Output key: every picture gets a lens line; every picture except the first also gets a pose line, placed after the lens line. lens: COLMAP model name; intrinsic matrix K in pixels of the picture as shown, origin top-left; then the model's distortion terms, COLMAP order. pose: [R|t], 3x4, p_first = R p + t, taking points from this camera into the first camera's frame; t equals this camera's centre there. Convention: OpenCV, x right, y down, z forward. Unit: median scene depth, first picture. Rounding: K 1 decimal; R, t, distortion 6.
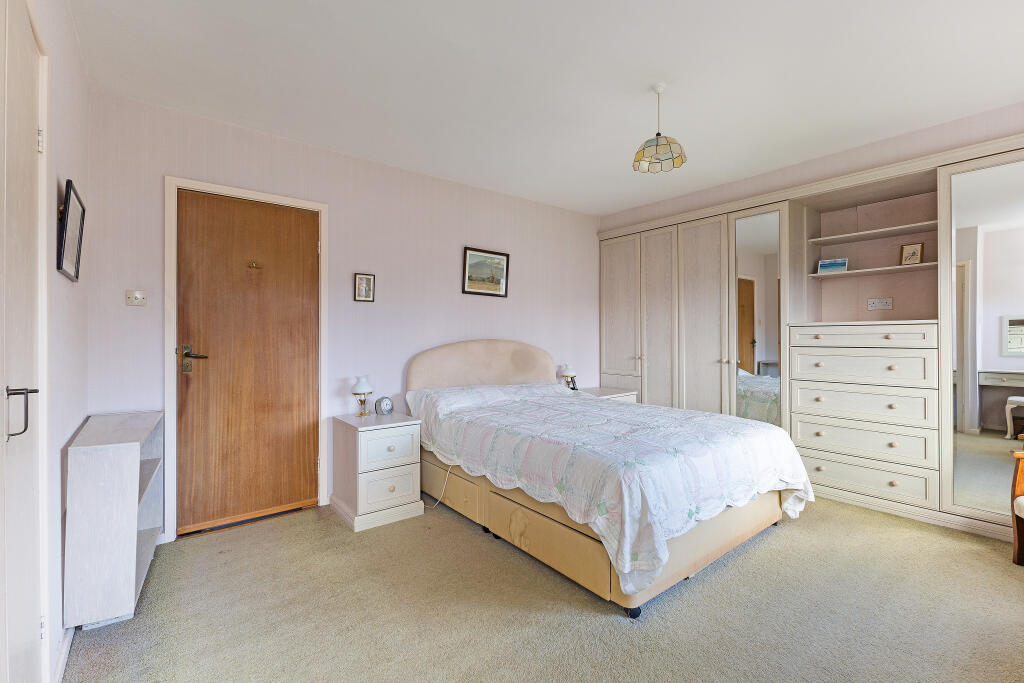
lens RADIAL K [[444.6, 0, 518.5], [0, 444.6, 336.2], [0, 0, 1]] dist [0.003589, -0.000622]
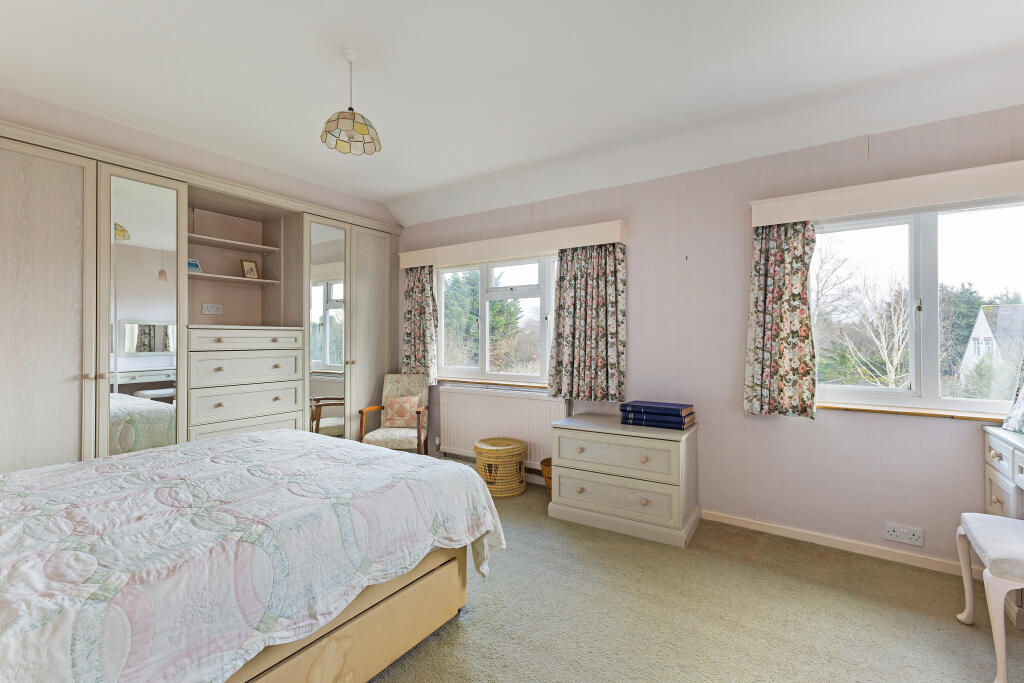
lens RADIAL K [[444.6, 0, 519.7], [0, 444.6, 339.3], [0, 0, 1]] dist [0.003589, -0.000622]
pose [[-0.290375, 0.000491, 0.956913, -0.438908], [0.000743, 1.000000, -0.000287, 0.000198], [-0.956913, 0.000628, -0.290375, 0.664215]]
